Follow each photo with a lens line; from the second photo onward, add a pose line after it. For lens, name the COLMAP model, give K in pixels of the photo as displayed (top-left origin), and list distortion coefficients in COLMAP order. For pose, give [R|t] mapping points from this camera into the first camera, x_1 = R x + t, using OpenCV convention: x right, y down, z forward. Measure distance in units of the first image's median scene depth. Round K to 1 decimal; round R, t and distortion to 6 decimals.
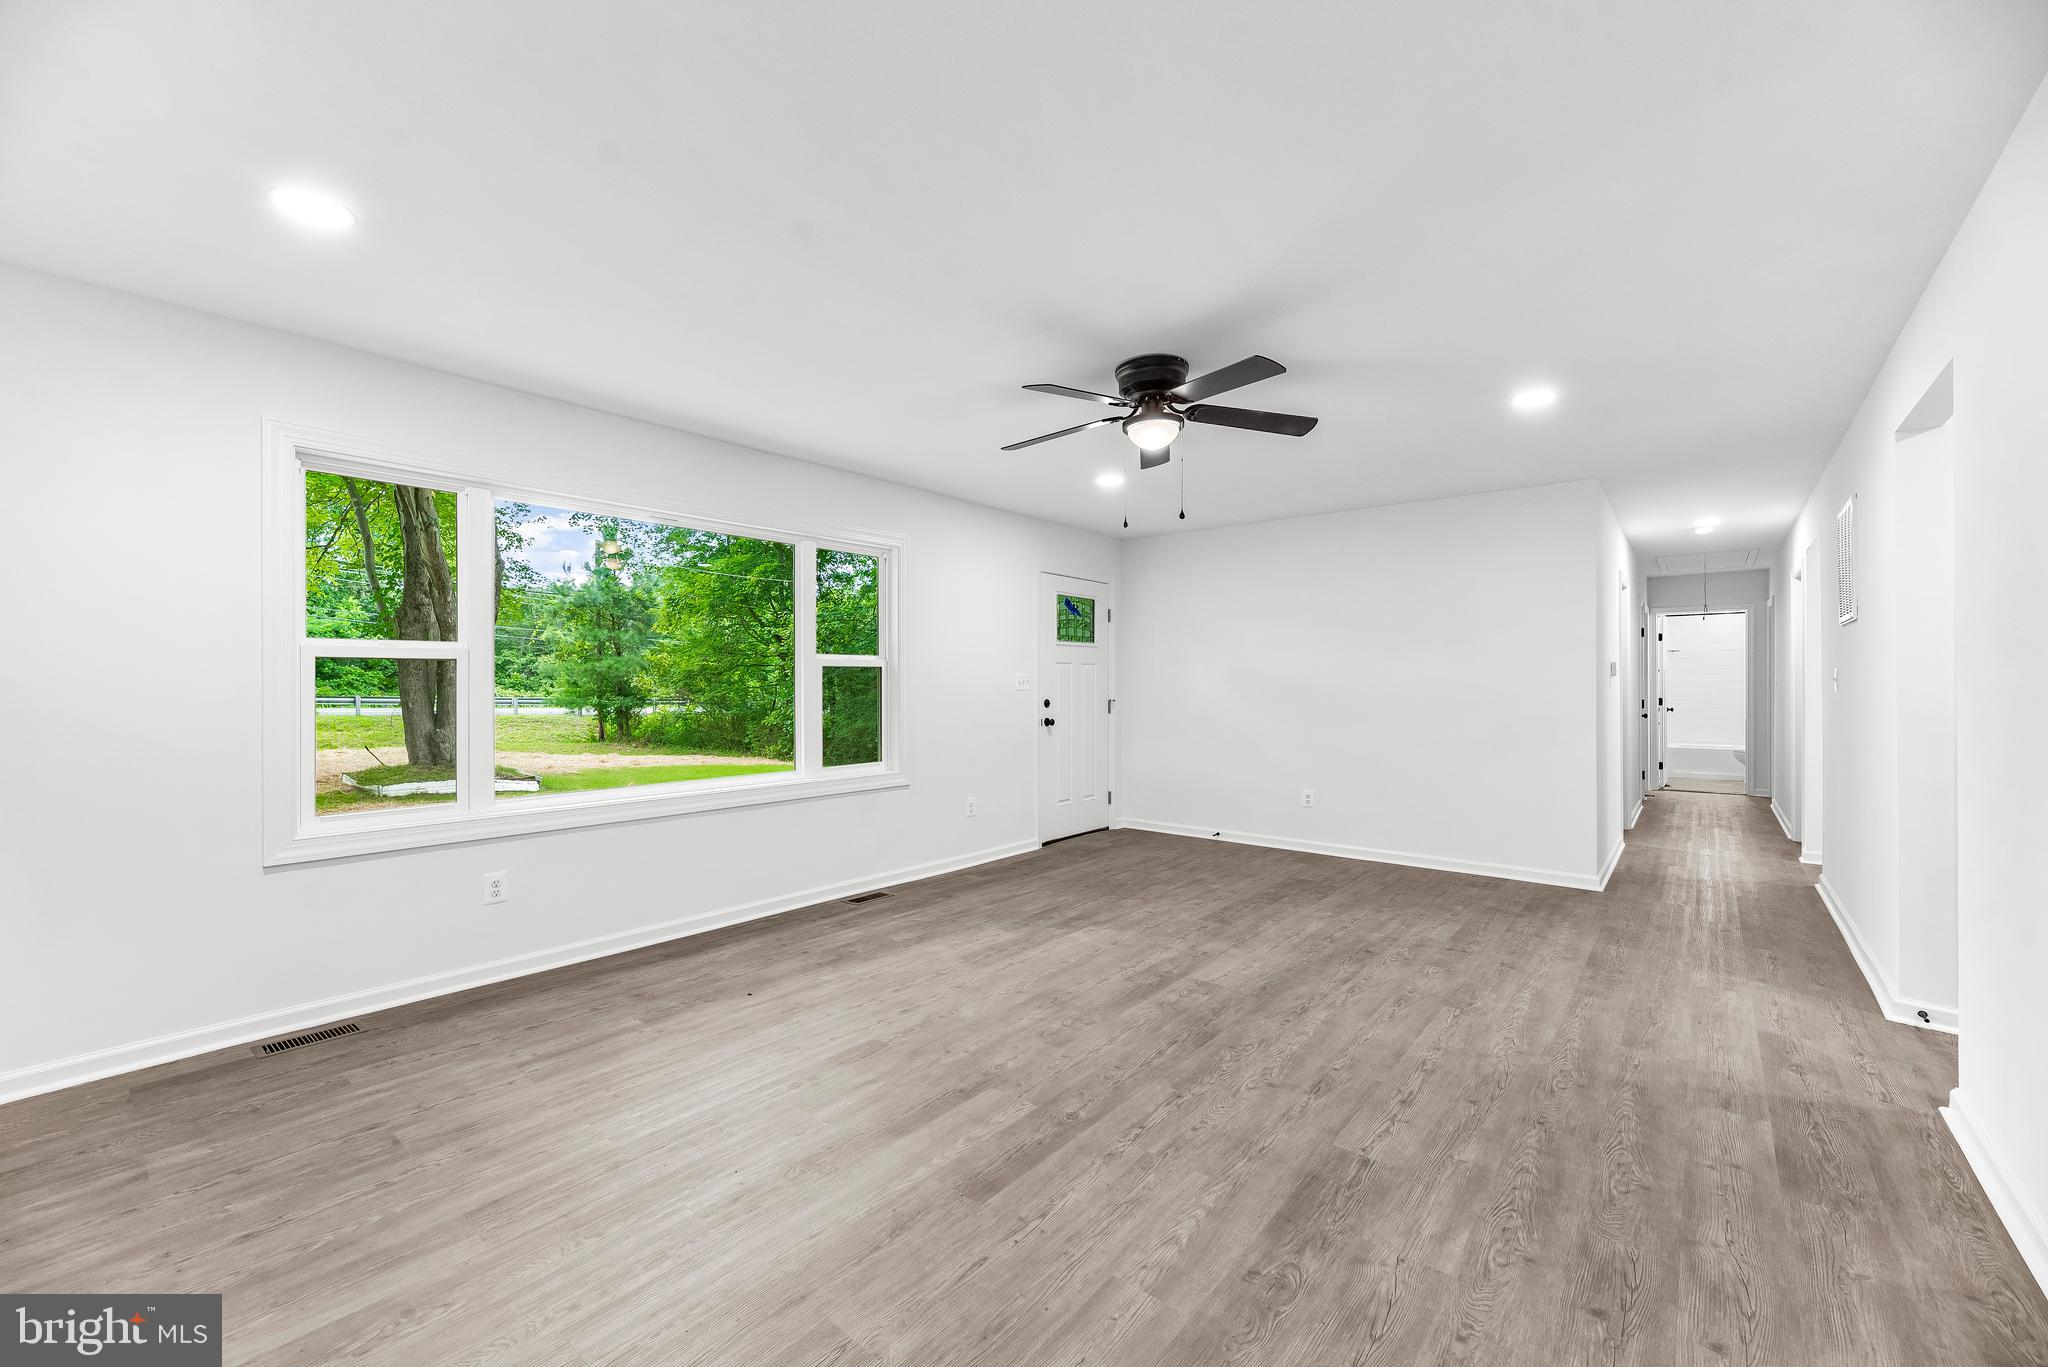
lens RADIAL K [[834.9, 0, 1025.5], [0, 834.9, 690.2], [0, 0, 1]] dist [0.002357, -0.000152]
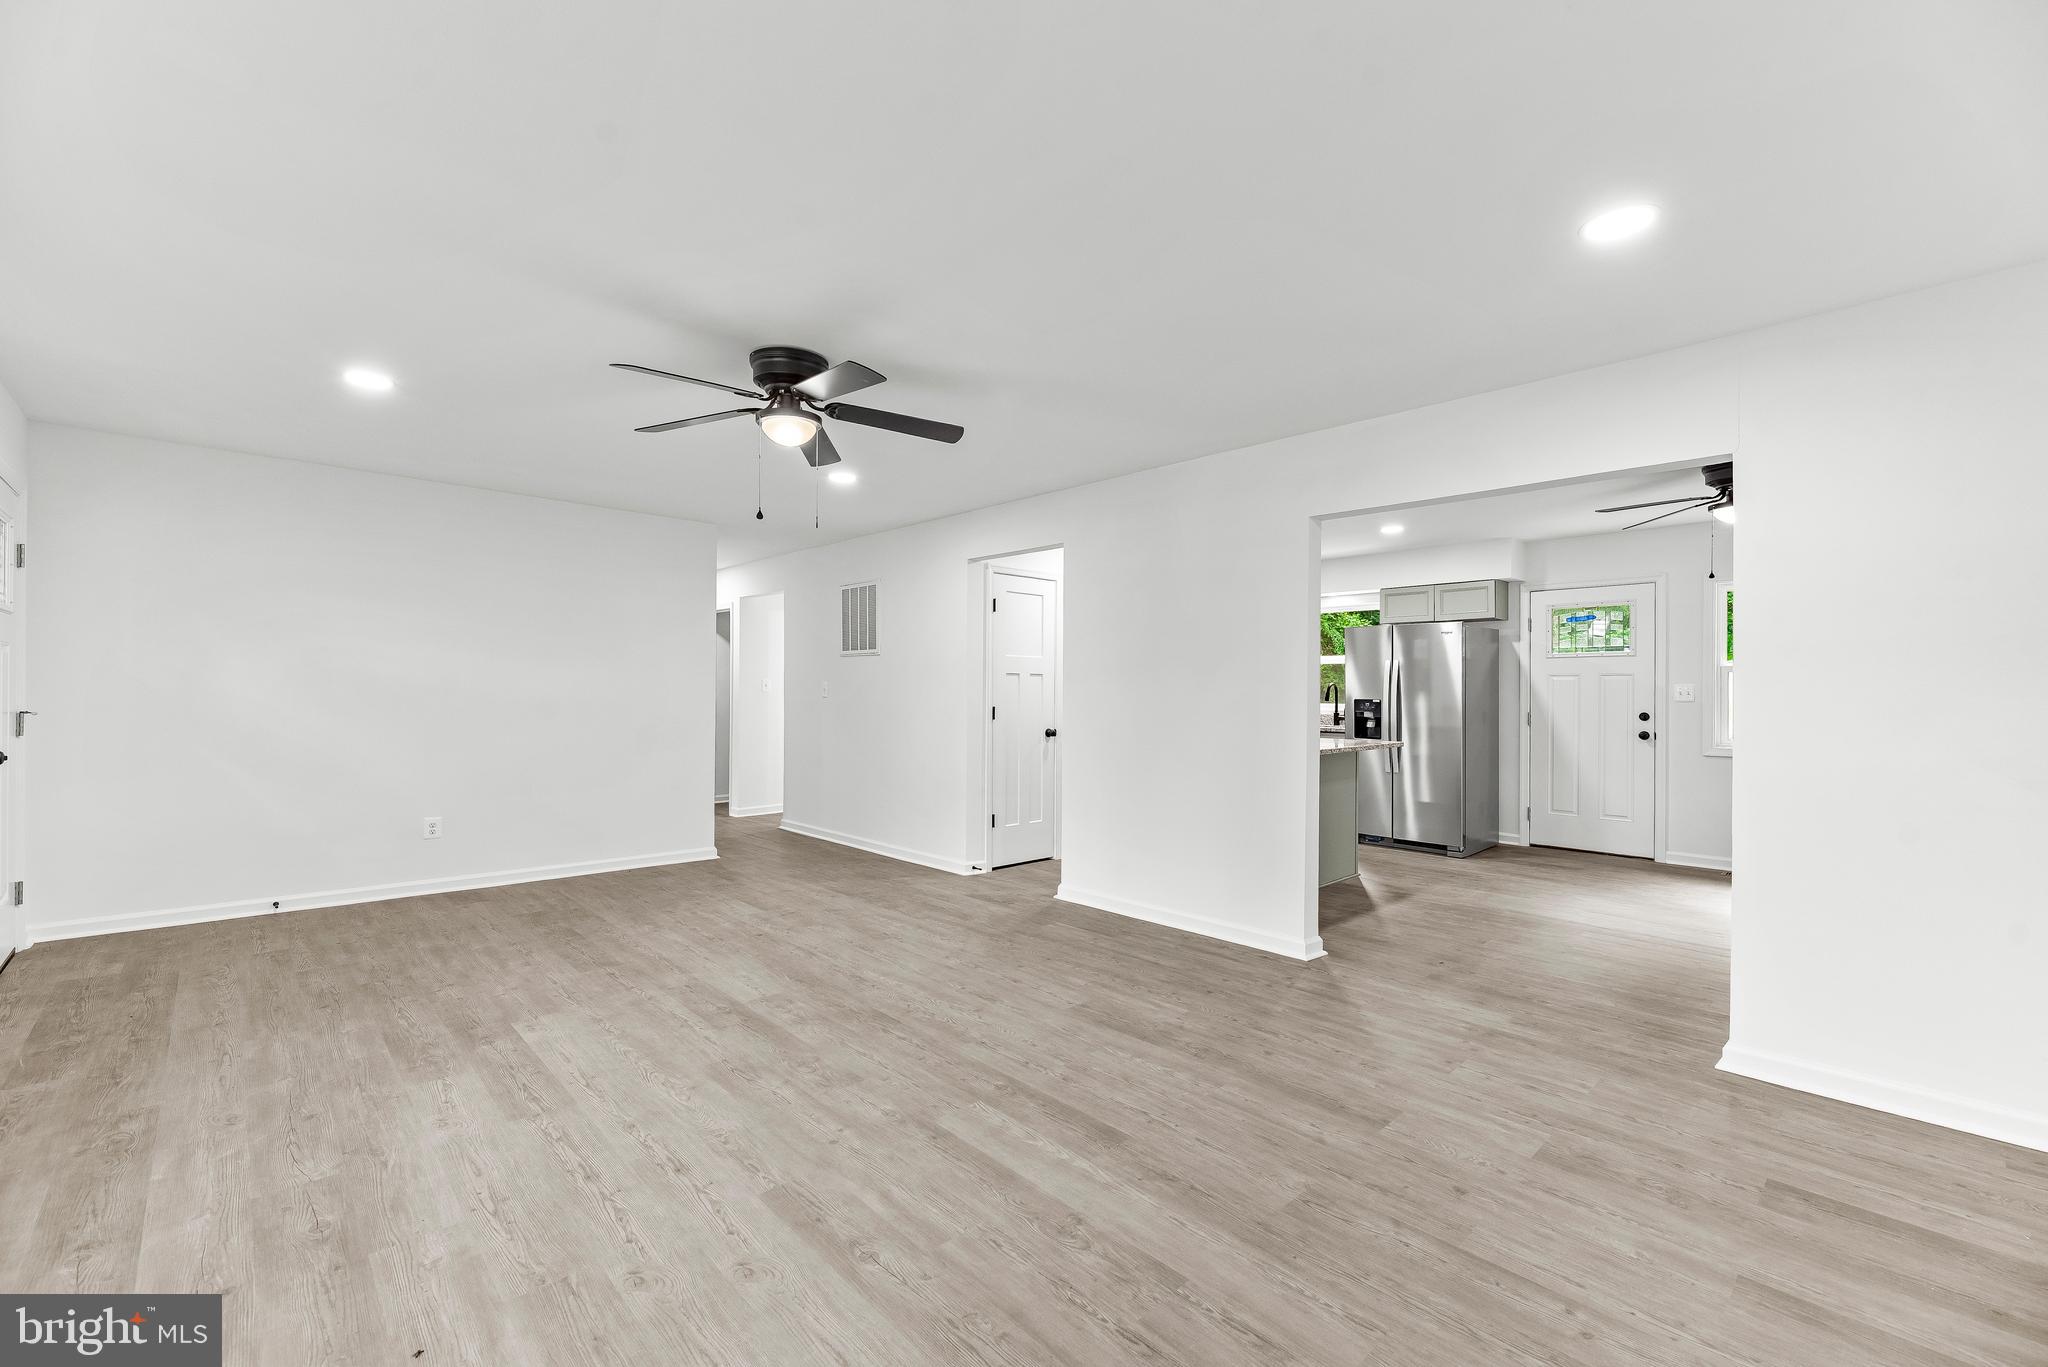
lens RADIAL K [[834.9, 0, 1025.8], [0, 834.9, 689.7], [0, 0, 1]] dist [0.002357, -0.000152]
pose [[0.123208, 0.008292, 0.992346, -0.736837], [-0.004694, 0.999959, -0.007772, -0.003934], [-0.992370, -0.003700, 0.123242, 0.593546]]
